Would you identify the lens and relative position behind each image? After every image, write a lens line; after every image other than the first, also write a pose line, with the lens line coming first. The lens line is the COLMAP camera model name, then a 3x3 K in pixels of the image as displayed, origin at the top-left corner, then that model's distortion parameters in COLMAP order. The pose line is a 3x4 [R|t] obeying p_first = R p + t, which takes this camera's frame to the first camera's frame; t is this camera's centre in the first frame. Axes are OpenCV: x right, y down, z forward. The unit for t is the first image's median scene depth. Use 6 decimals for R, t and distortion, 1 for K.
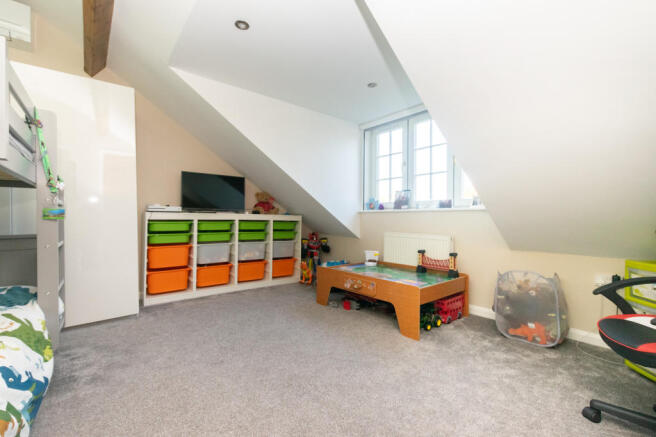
lens RADIAL K [[287.0, 0, 328.0], [0, 287.0, 218.5], [0, 0, 1]] dist [-0.000118, -0.000197]
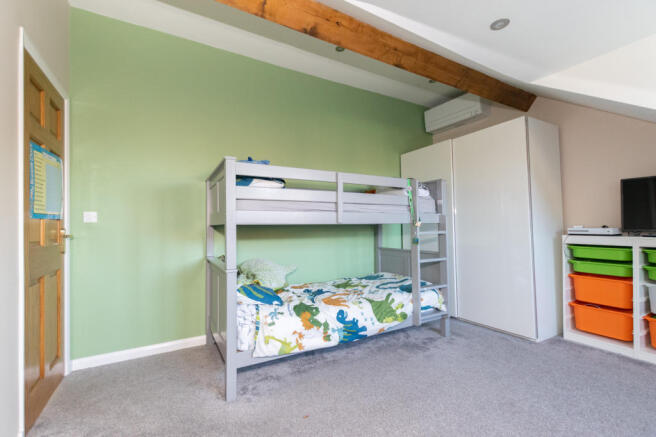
lens RADIAL K [[287.0, 0, 328.0], [0, 287.0, 218.5], [0, 0, 1]] dist [-0.000118, -0.000197]
pose [[-0.166035, -0.024936, -0.985805, 0.375207], [-0.002333, 0.999687, -0.024894, -0.048458], [0.986117, -0.001834, -0.166041, 0.402007]]
